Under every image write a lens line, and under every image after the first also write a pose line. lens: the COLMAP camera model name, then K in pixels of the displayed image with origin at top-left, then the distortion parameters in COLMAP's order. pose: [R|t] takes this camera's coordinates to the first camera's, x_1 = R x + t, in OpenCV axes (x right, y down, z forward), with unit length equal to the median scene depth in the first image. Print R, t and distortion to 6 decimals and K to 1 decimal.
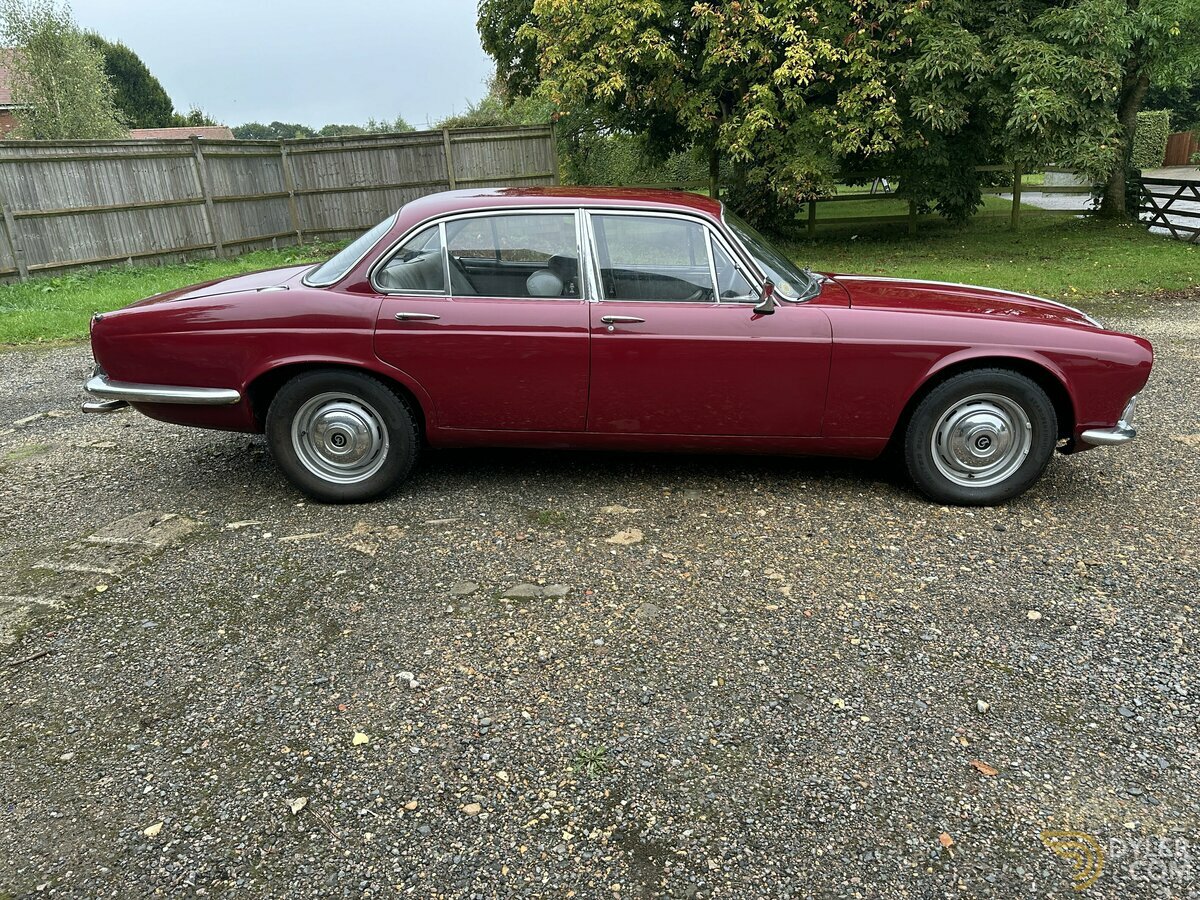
lens RADIAL K [[860.2, 0, 608.0], [0, 860.2, 445.8], [0, 0, 1]] dist [0.127098, -0.213854]
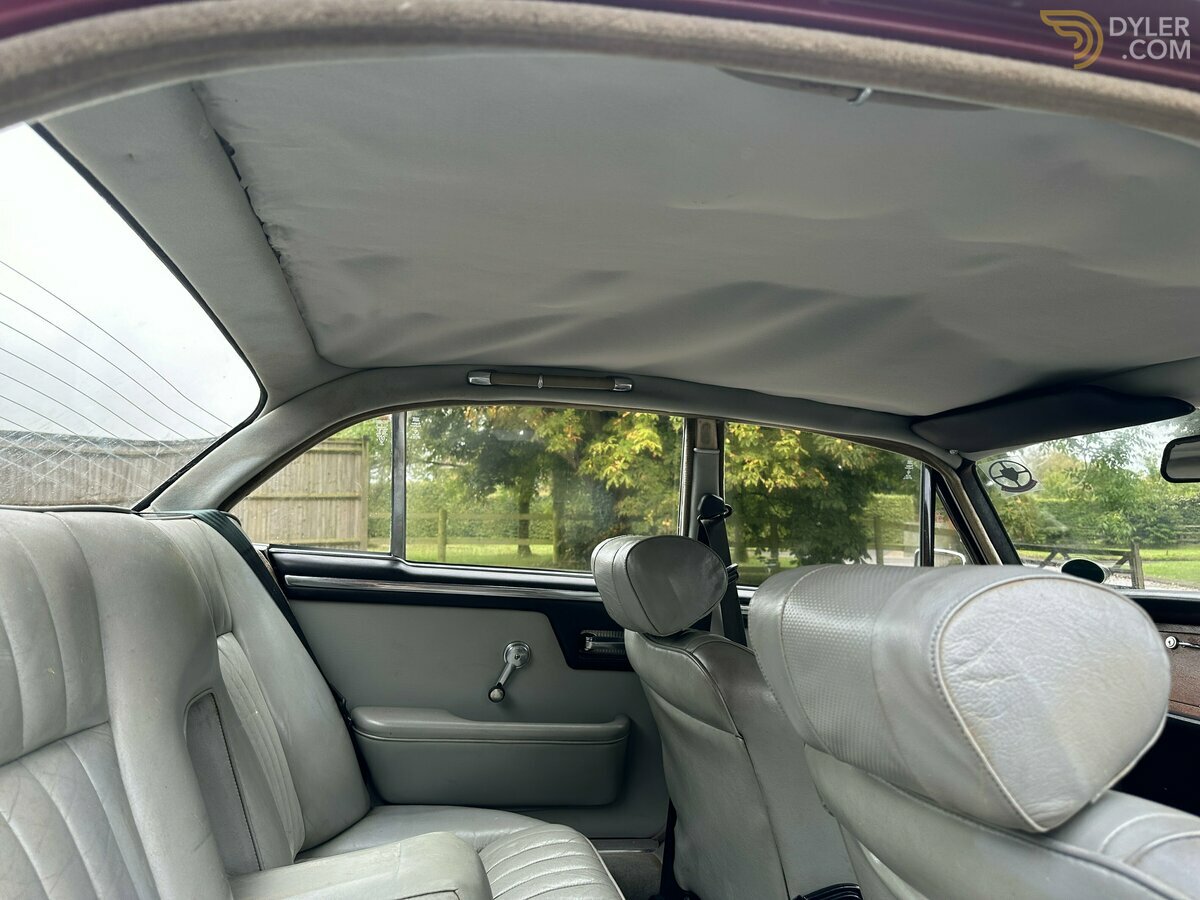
lens RADIAL K [[860.2, 0, 608.0], [0, 860.2, 445.8], [0, 0, 1]] dist [0.127098, -0.213854]
pose [[0.964987, 0.085054, 0.248124, -0.060193], [0.018724, 0.921216, -0.388602, -0.048645], [-0.261628, 0.379642, 0.887369, 0.271952]]
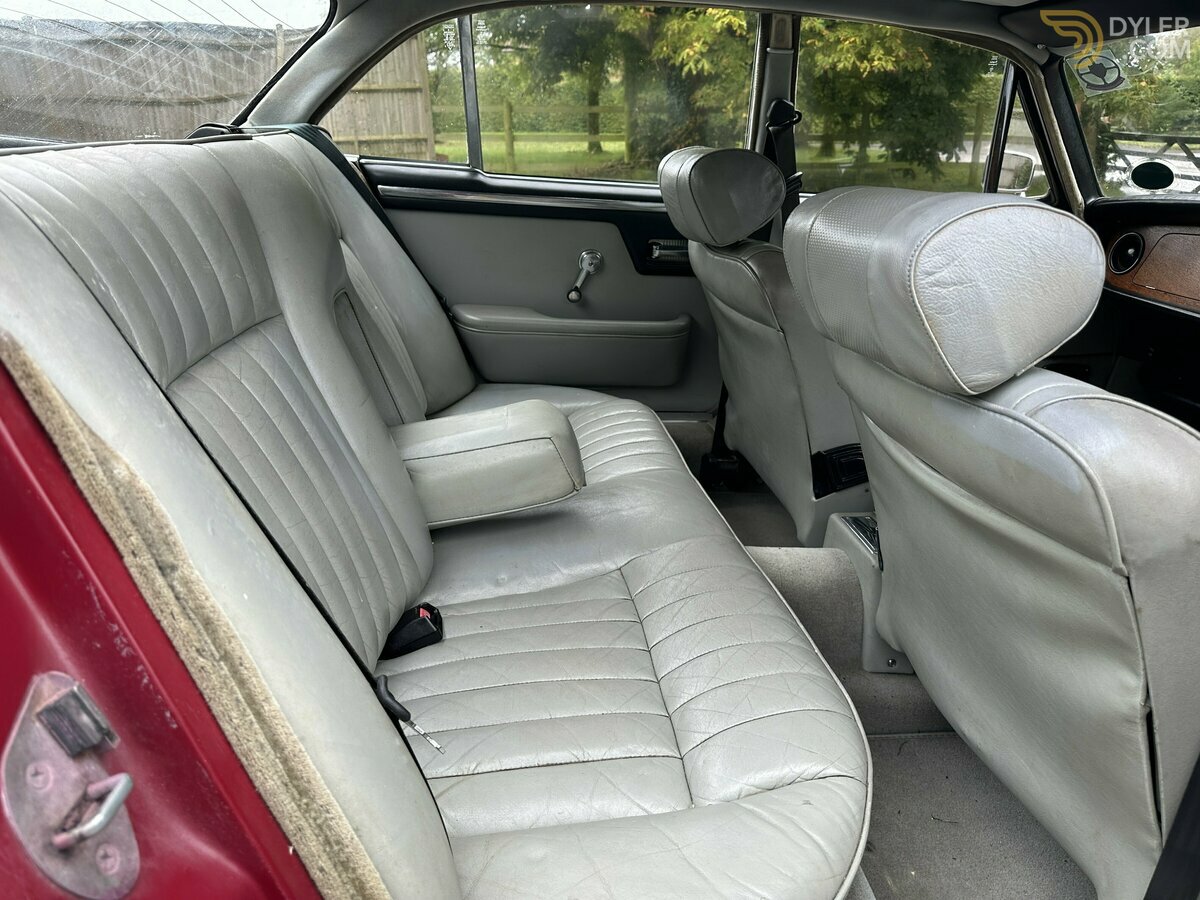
lens RADIAL K [[860.2, 0, 608.0], [0, 860.2, 445.8], [0, 0, 1]] dist [0.127098, -0.213854]
pose [[0.983169, -0.013507, 0.182196, -0.061594], [0.004154, 0.998658, 0.051616, -0.047761], [-0.182649, -0.049990, 0.981907, 0.263433]]
